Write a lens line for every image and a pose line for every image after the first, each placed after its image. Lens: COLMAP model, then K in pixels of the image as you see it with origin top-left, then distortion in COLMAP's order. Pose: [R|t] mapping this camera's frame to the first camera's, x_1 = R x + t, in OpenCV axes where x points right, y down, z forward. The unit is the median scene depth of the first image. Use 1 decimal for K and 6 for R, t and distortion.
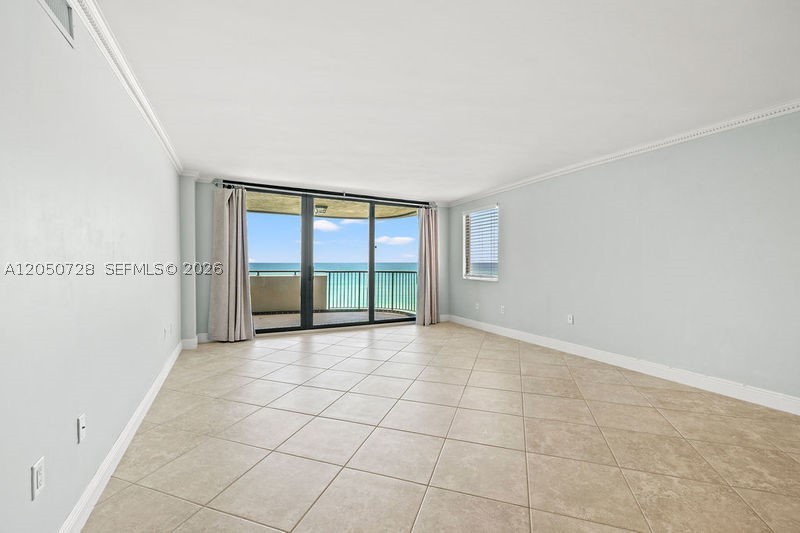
lens RADIAL K [[335.6, 0, 399.4], [0, 335.6, 263.3], [0, 0, 1]] dist [-0.000014, -0.000007]
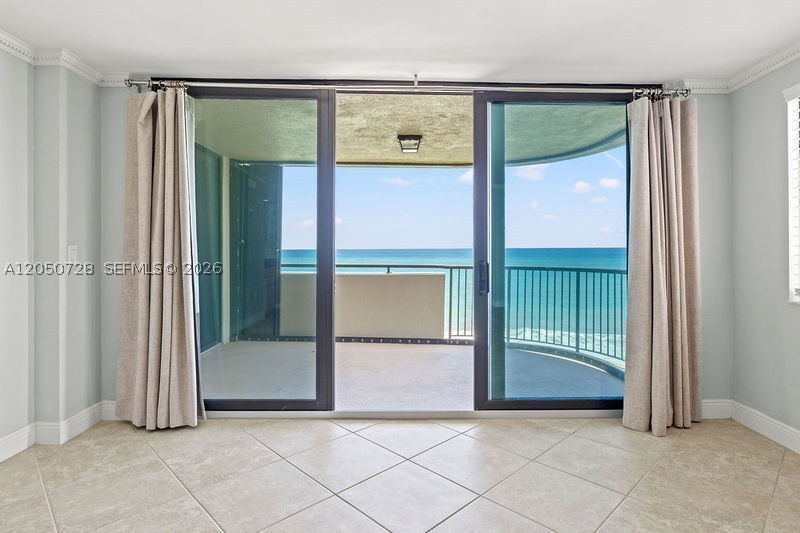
lens RADIAL K [[437.1, 0, 406.8], [0, 437.1, 245.9], [0, 0, 1]] dist [0.014191, -0.000397]
pose [[0.895407, -0.008248, -0.445172, 0.051182], [0.003729, 0.999932, -0.011026, -0.002406], [0.445233, 0.008213, 0.895377, 0.458269]]
